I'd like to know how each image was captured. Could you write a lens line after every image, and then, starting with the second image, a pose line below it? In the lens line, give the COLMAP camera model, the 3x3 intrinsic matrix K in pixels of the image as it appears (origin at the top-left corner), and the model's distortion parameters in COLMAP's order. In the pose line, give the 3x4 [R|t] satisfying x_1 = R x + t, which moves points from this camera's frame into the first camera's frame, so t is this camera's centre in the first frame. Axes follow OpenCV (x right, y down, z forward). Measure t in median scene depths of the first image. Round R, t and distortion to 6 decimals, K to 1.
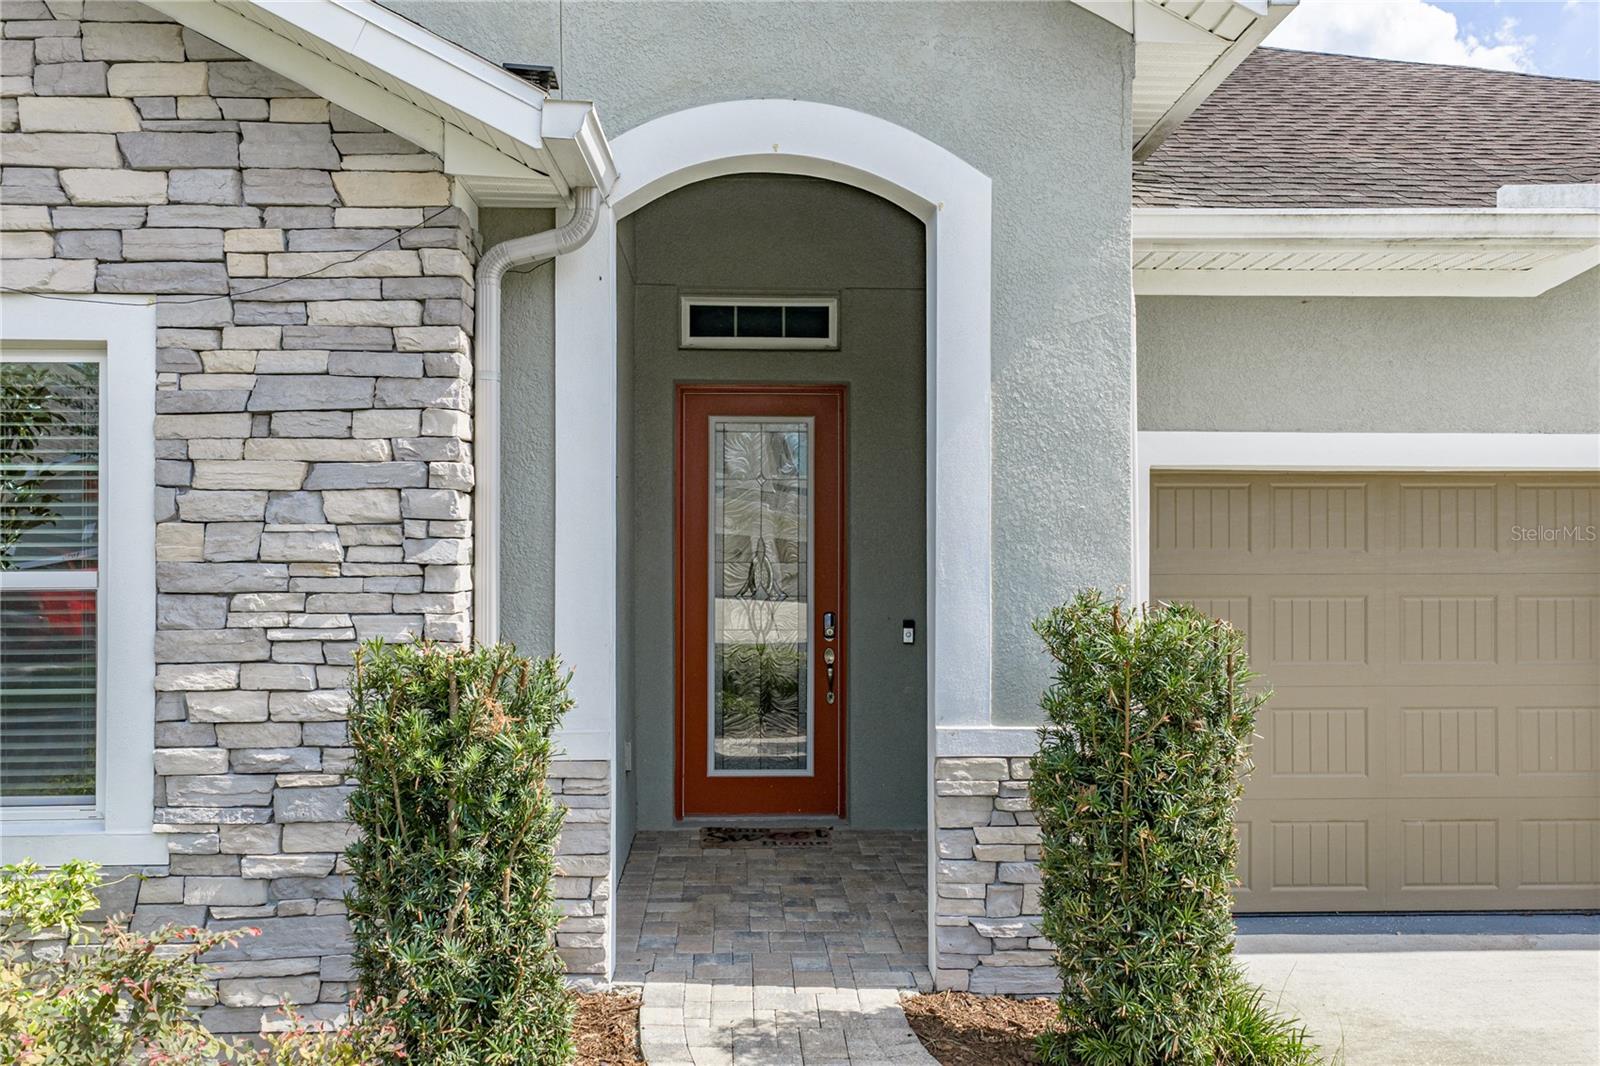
lens RADIAL K [[1397.4, 0, 800.0], [0, 1397.4, 533.0], [0, 0, 1]] dist [0.020664, -0.000703]
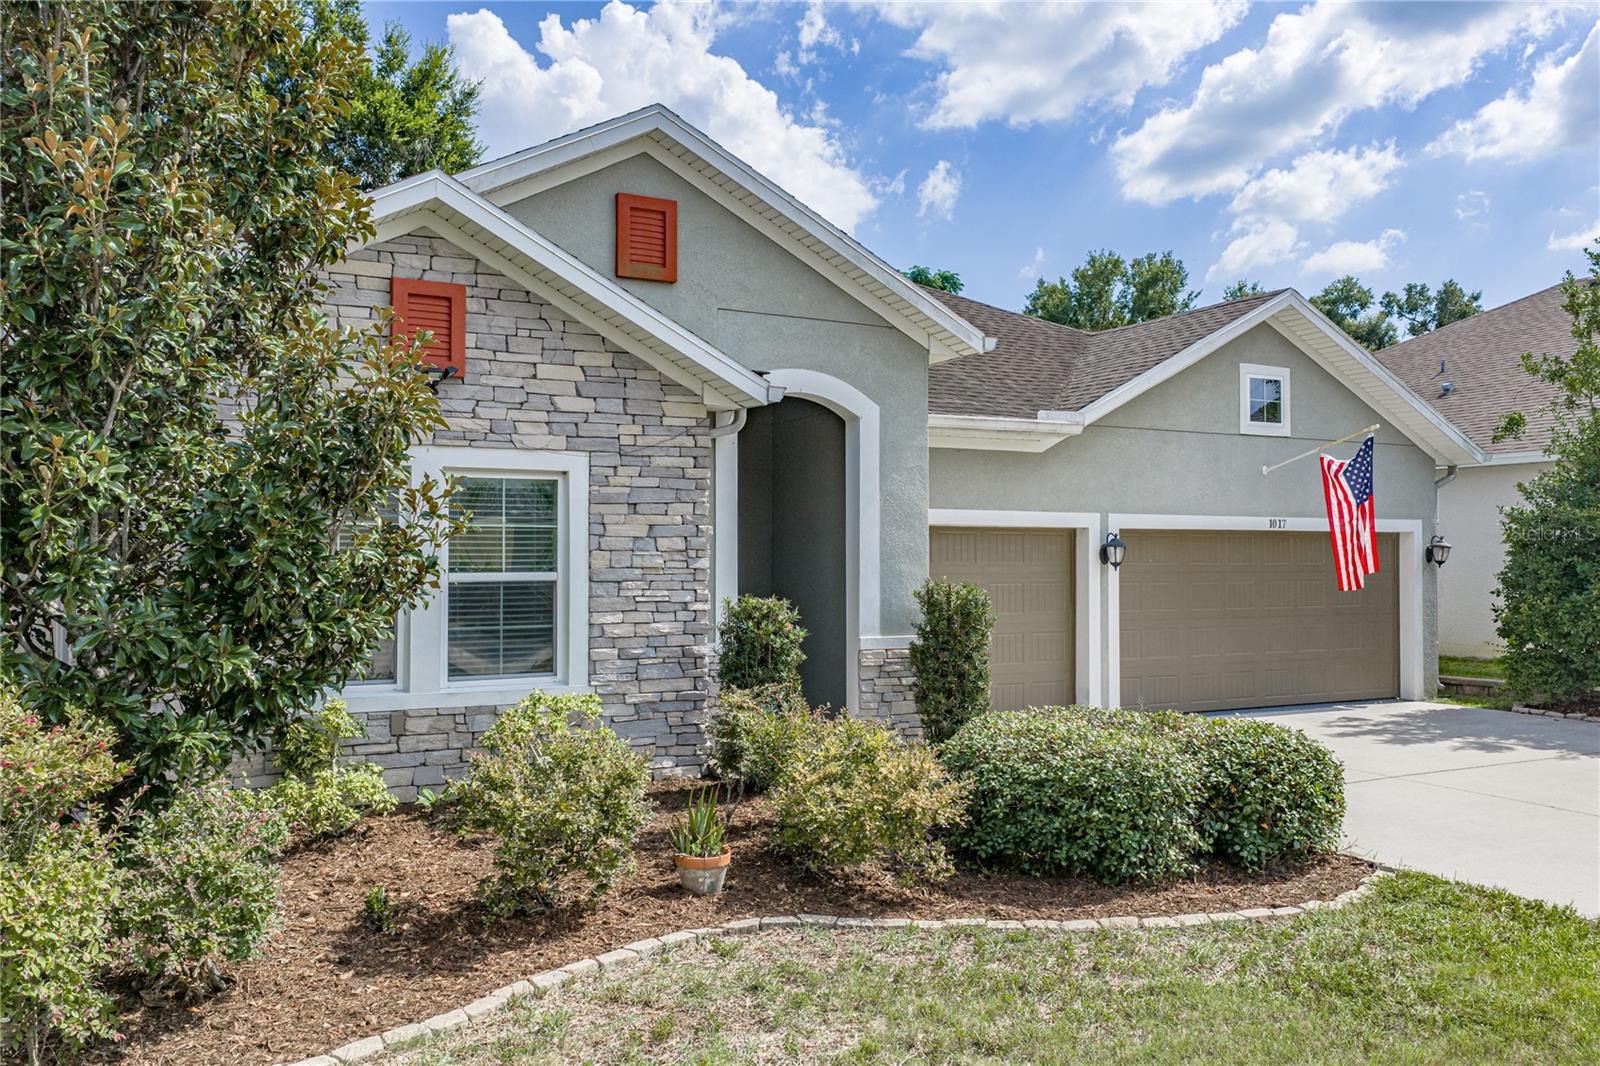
lens RADIAL K [[1321.5, 0, 800.0], [0, 1321.5, 533.0], [0, 0, 1]] dist [0.023902, -0.000961]
pose [[0.902507, 0.008368, 0.430593, -1.076996], [-0.003005, 0.999909, -0.013134, -0.009180], [-0.430664, 0.010559, 0.902450, -1.097942]]
